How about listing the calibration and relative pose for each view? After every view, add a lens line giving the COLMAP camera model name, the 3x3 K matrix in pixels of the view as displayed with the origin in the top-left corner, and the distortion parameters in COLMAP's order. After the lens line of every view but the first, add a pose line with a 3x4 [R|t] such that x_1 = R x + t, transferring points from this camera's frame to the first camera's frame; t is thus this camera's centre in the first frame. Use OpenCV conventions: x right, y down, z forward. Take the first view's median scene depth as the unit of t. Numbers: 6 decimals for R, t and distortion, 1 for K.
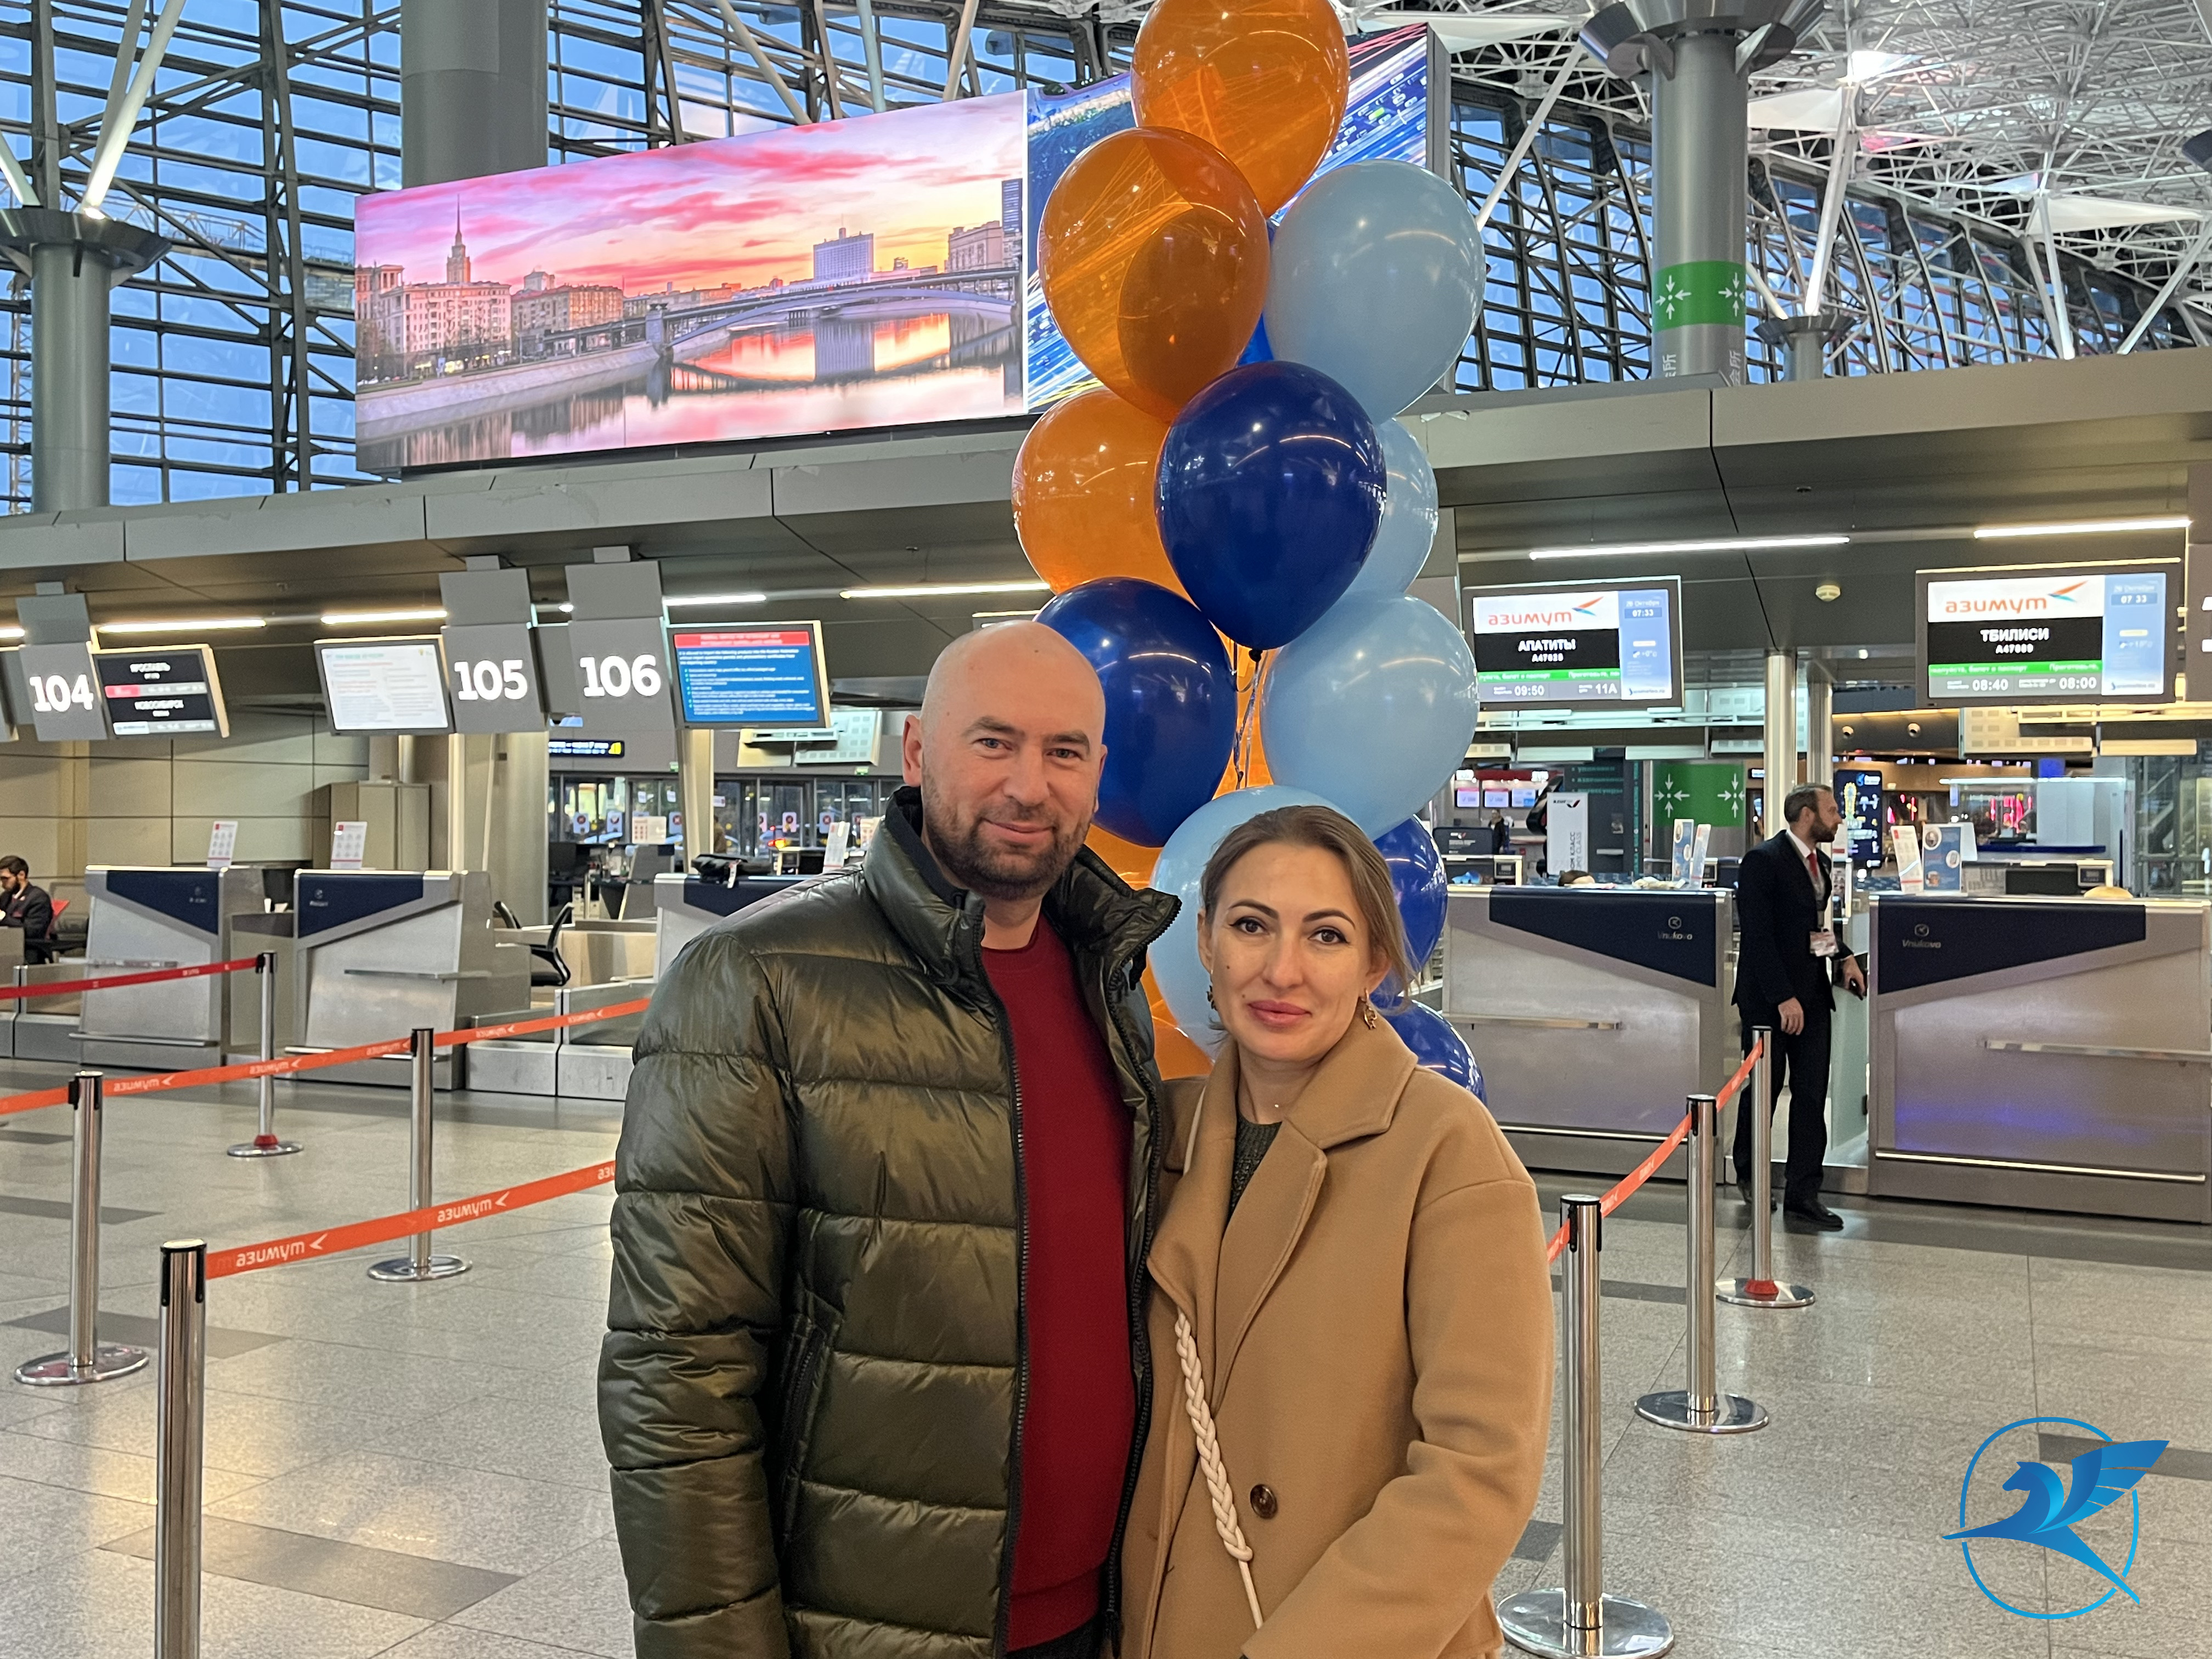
lens RADIAL K [[1986.3, 0, 1122.9], [0, 1986.3, 835.7], [0, 0, 1]] dist [0.043100, -0.012054]
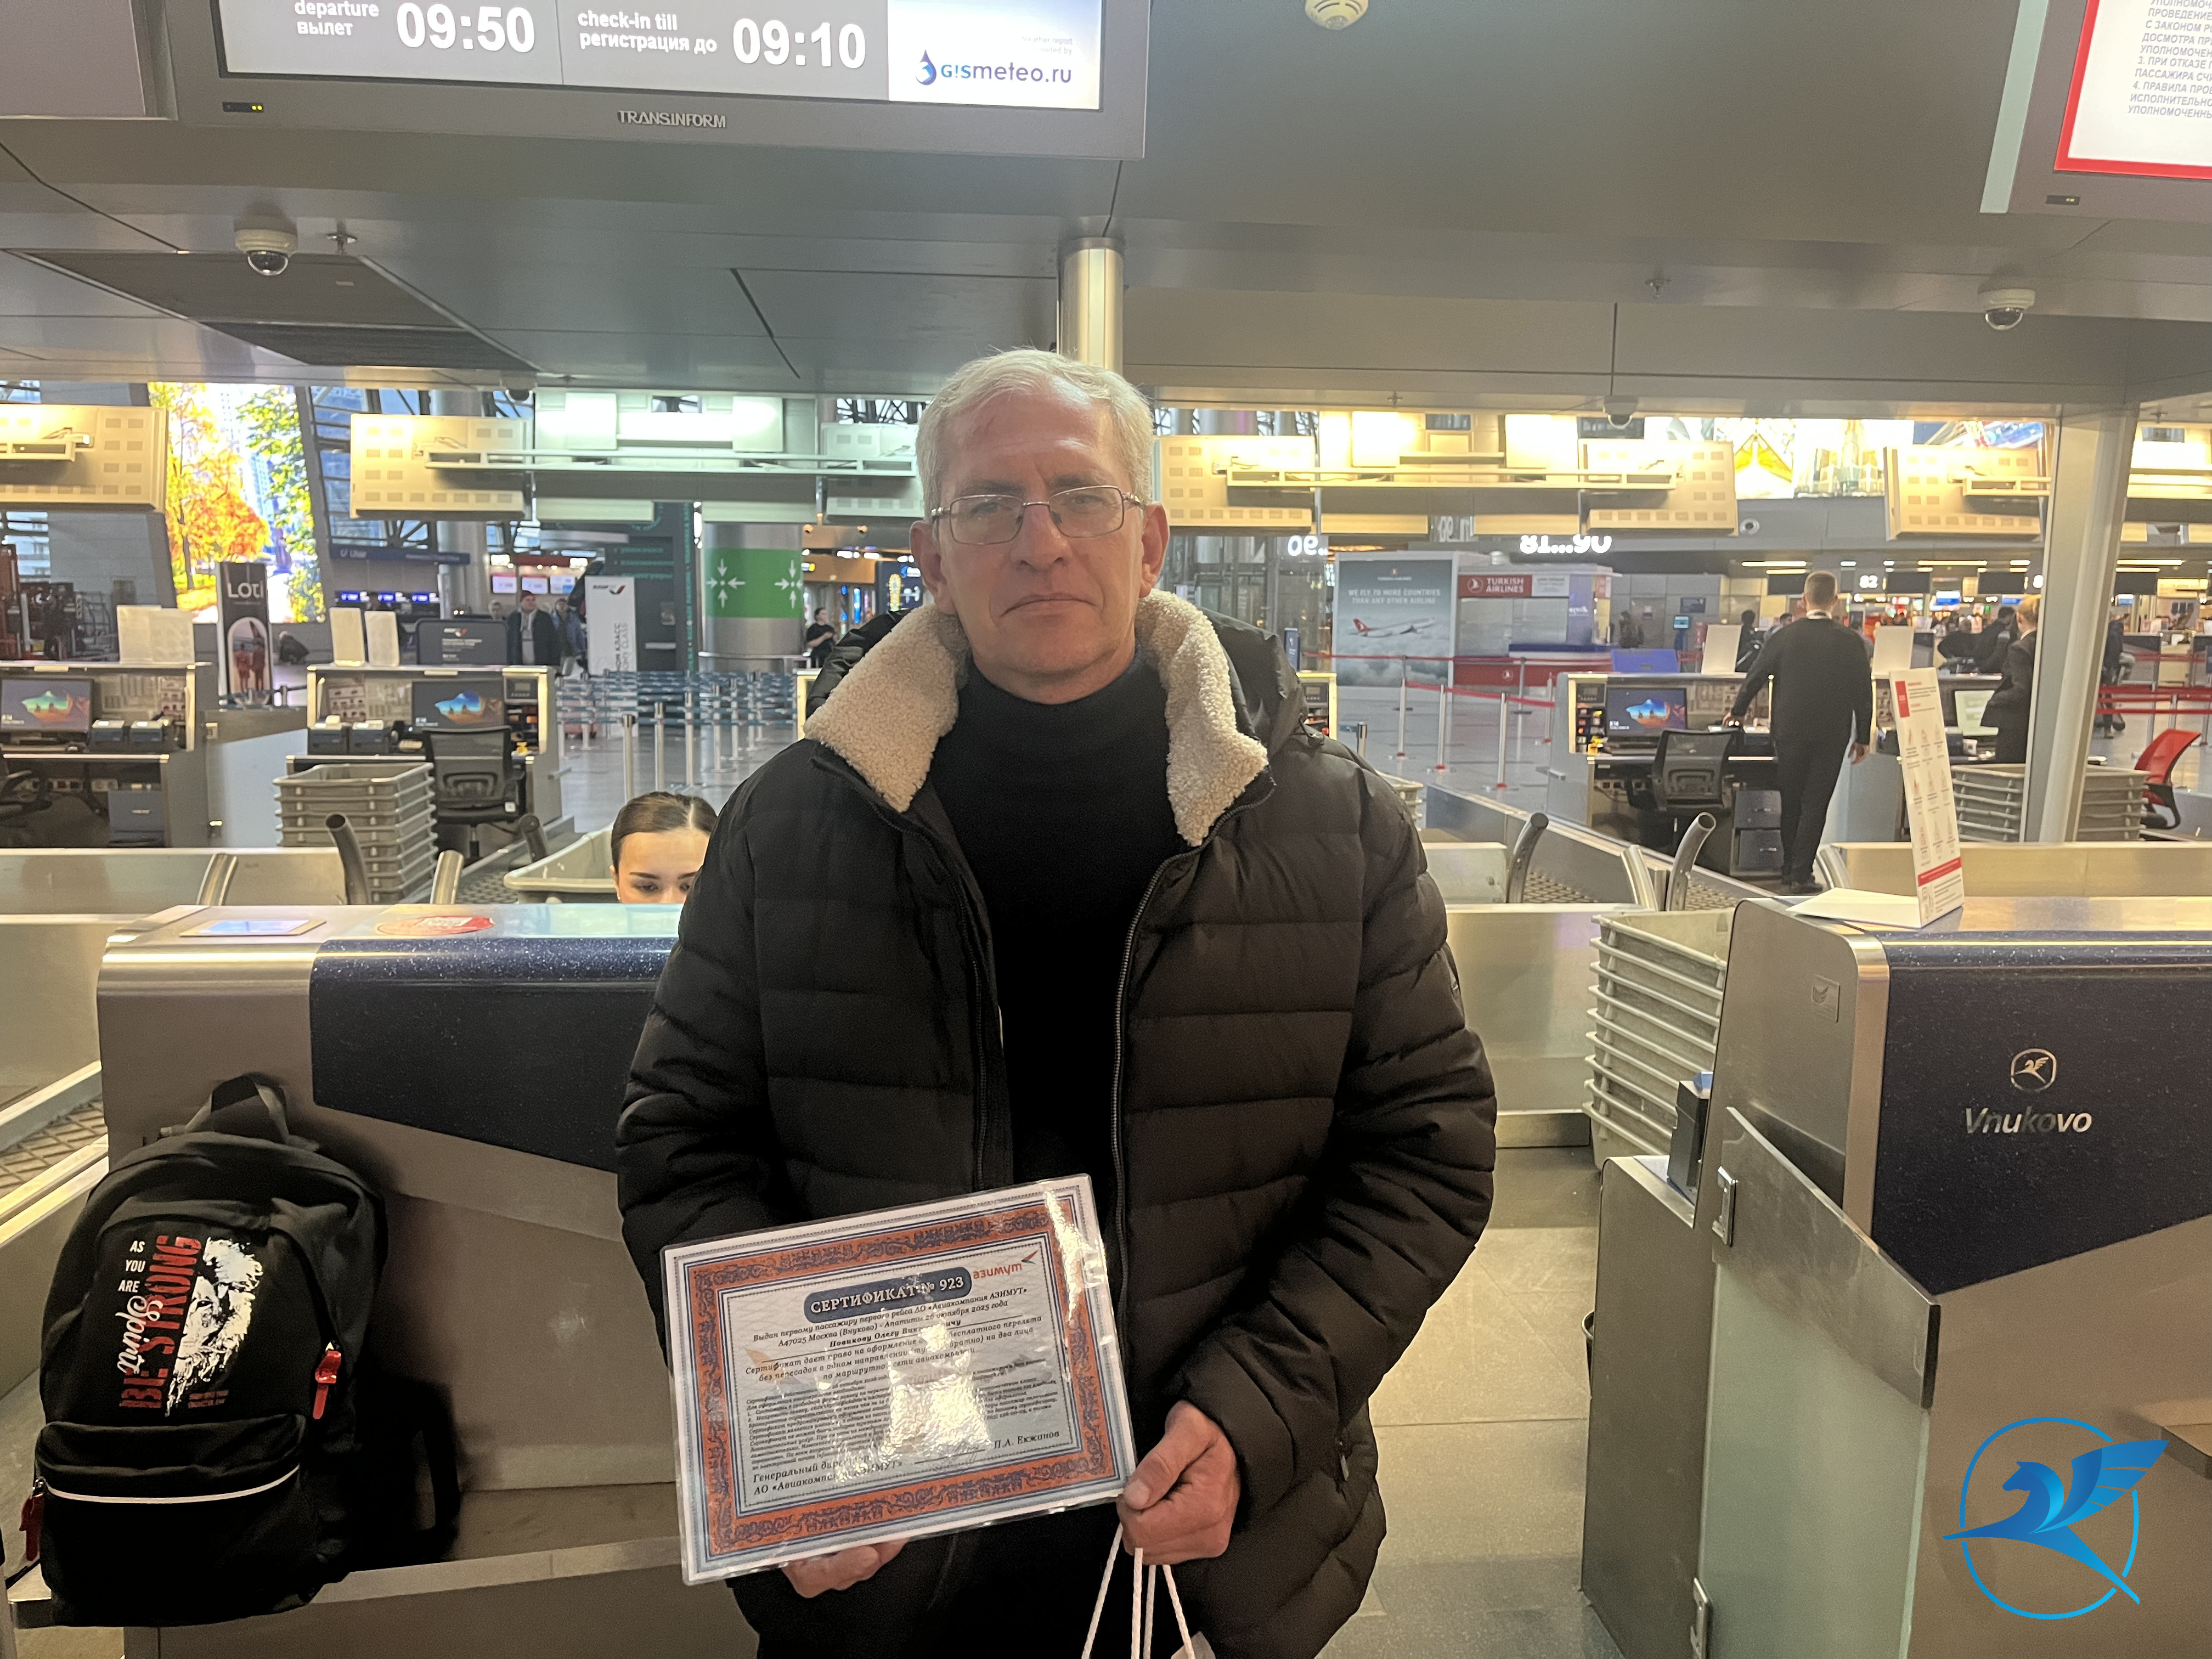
lens RADIAL K [[1675.9, 0, 1108.0], [0, 1675.9, 833.2], [0, 0, 1]] dist [0.072394, -0.088082]
pose [[0.874477, -0.056936, 0.481715, 0.105796], [-0.003894, 0.992231, 0.124345, -0.006325], [-0.485052, -0.110612, 0.867461, 0.490962]]
